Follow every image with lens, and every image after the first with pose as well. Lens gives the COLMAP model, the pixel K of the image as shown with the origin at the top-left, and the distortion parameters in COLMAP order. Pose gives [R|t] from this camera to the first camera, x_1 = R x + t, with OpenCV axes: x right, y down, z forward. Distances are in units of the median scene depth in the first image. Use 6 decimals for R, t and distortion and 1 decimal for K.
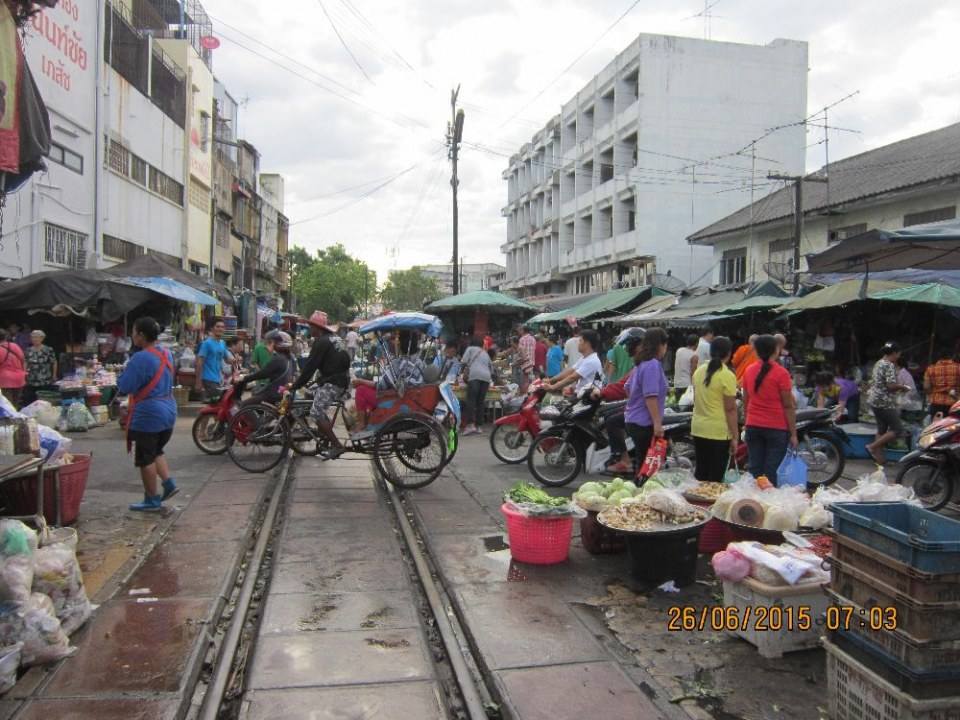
lens RADIAL K [[795.8, 0, 481.9], [0, 795.8, 361.6], [0, 0, 1]] dist [-0.040007, 0.021270]
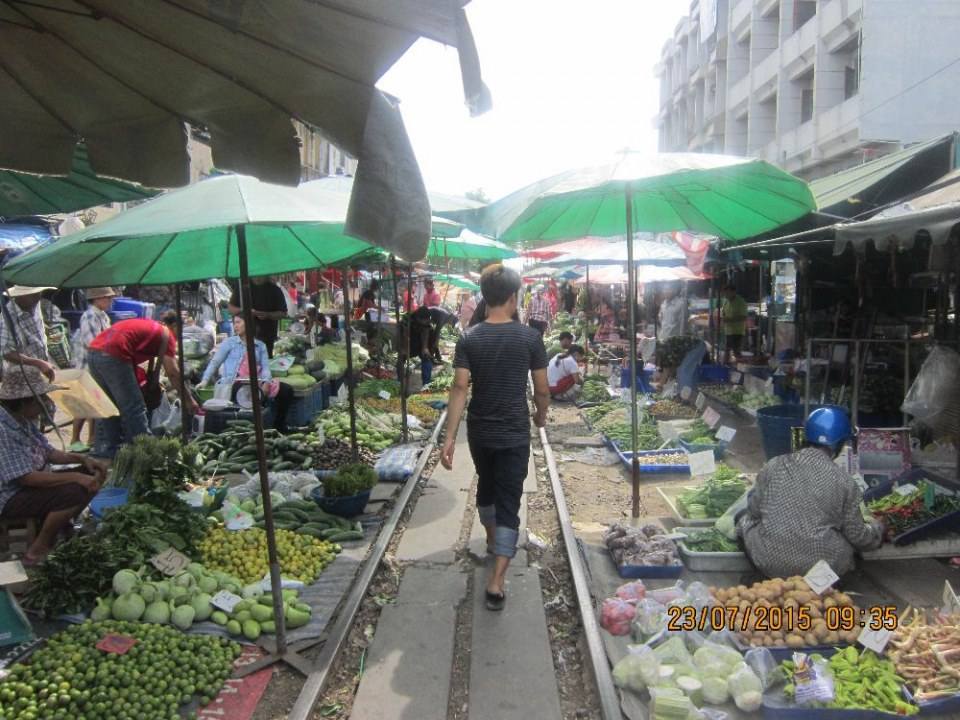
lens RADIAL K [[798.4, 0, 471.6], [0, 798.4, 350.8], [0, 0, 1]] dist [-0.034575, 0.028320]
pose [[0.972124, 0.010293, -0.234240, 0.064981], [-0.000507, 0.999126, 0.041801, -0.013793], [0.234466, -0.040517, 0.971280, 0.406478]]
